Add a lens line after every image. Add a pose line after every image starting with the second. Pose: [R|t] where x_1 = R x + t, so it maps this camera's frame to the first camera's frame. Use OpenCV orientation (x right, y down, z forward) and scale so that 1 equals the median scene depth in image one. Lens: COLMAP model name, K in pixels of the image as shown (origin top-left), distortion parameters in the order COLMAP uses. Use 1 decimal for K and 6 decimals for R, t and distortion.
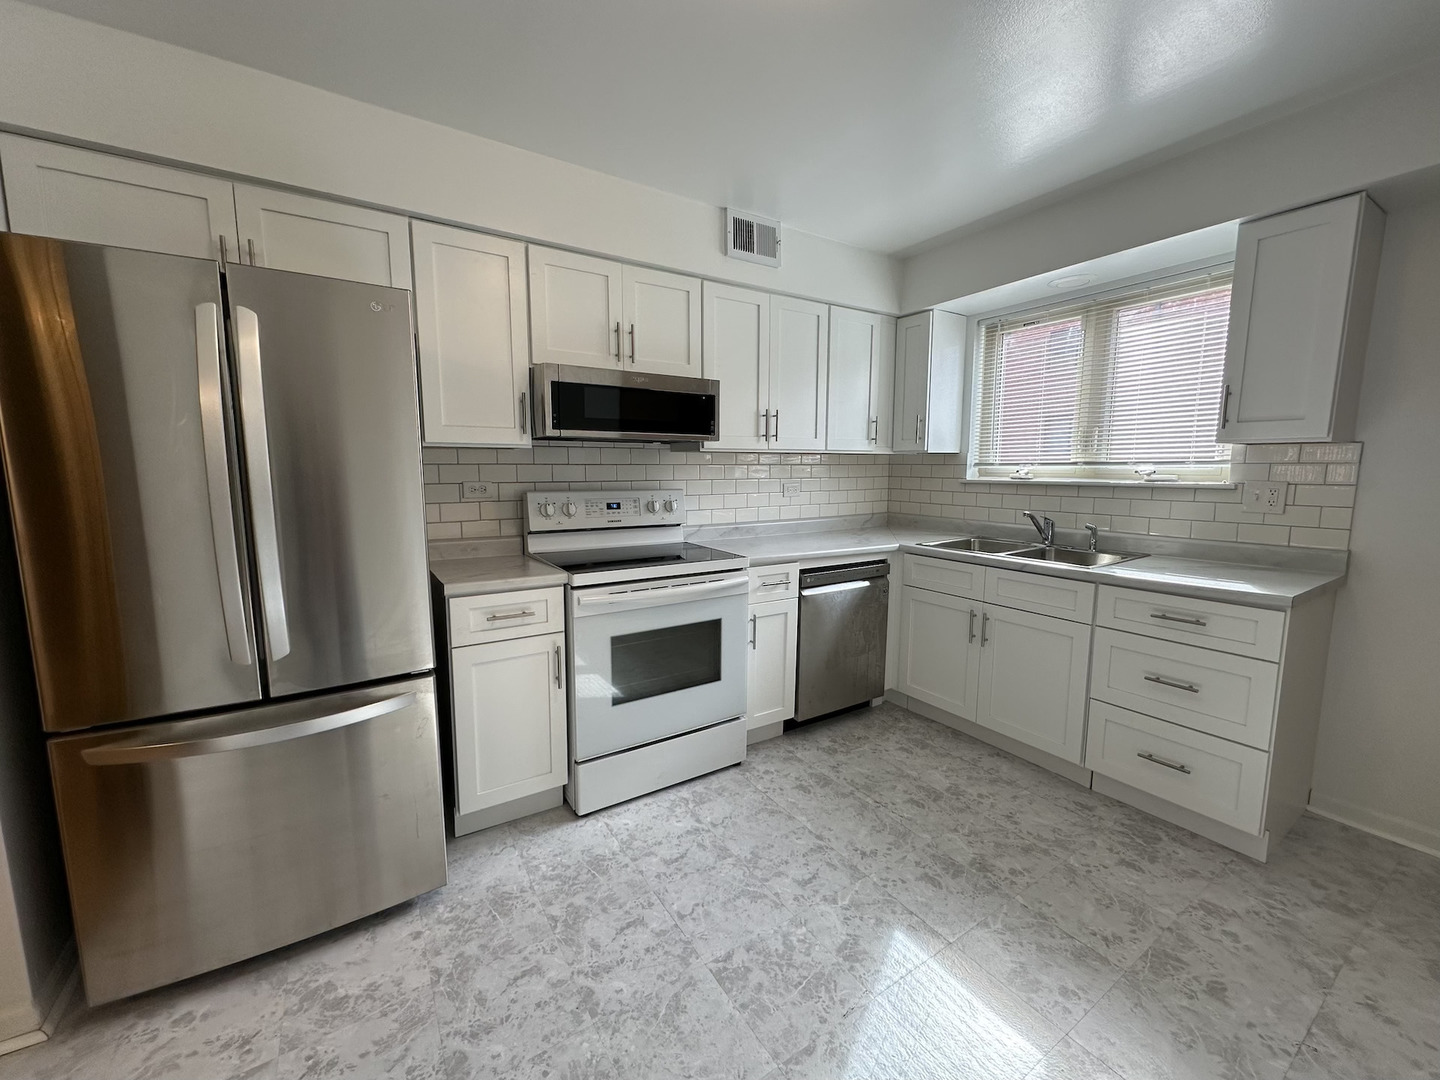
lens RADIAL K [[574.0, 0, 721.9], [0, 574.0, 539.2], [0, 0, 1]] dist [-0.000178, 0.000370]
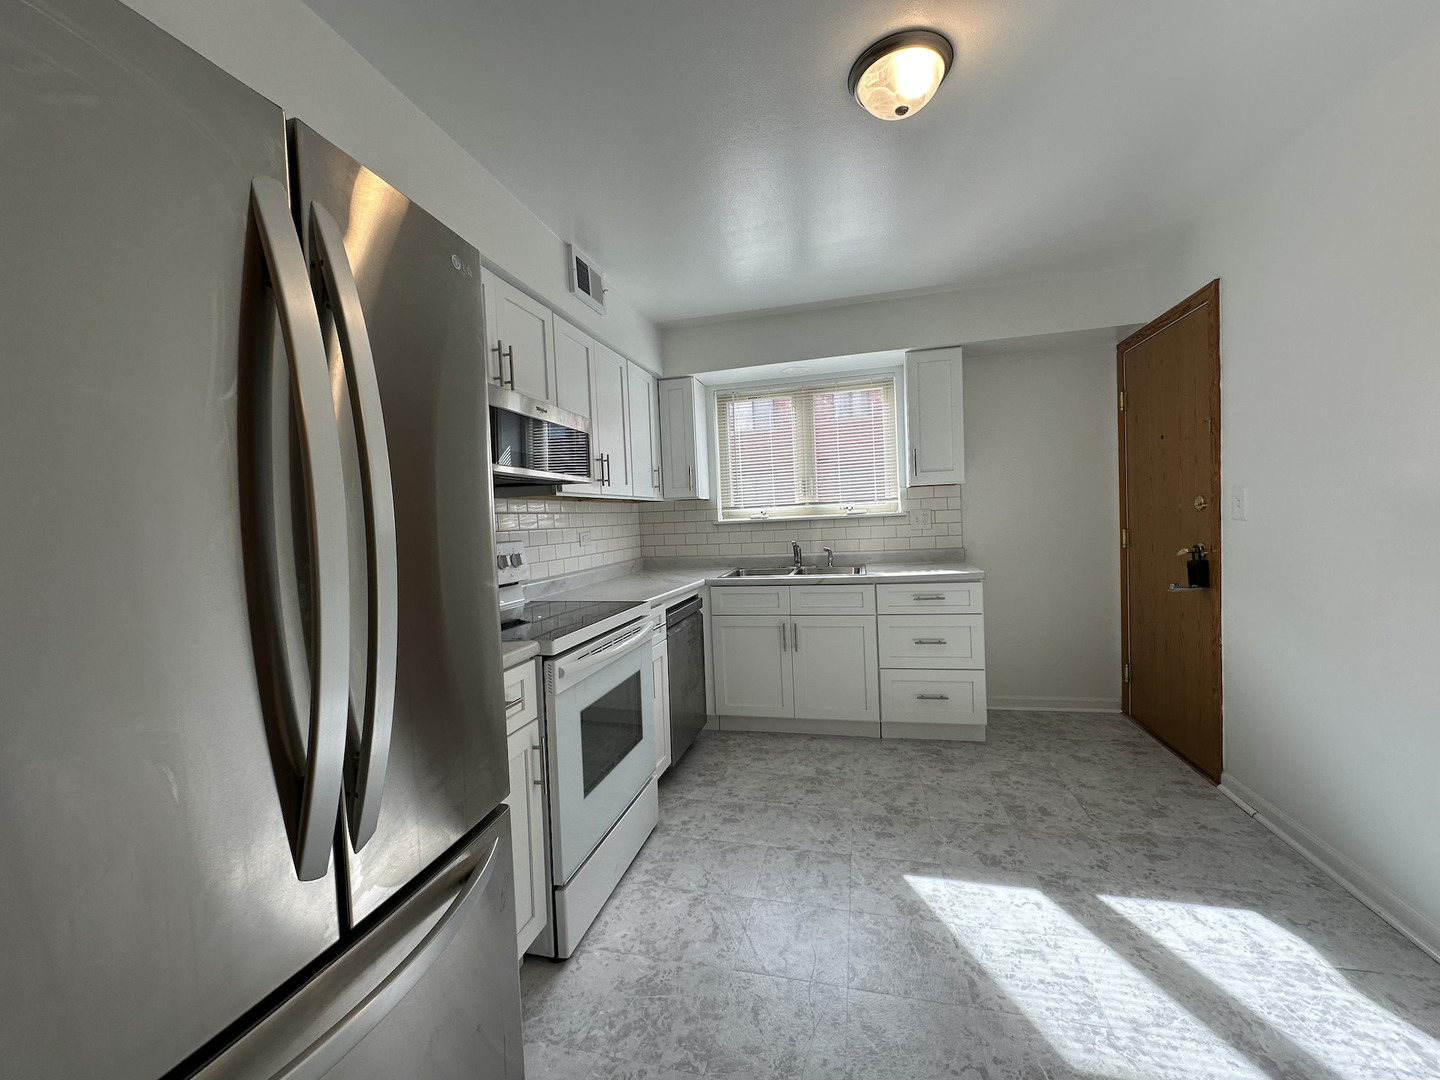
lens RADIAL K [[574.0, 0, 723.6], [0, 574.0, 538.4], [0, 0, 1]] dist [-0.000178, 0.000370]
pose [[0.725678, -0.056452, 0.685714, -0.497056], [0.131754, 0.989586, -0.057965, -0.000434], [-0.675301, 0.132410, 0.725559, 0.194364]]
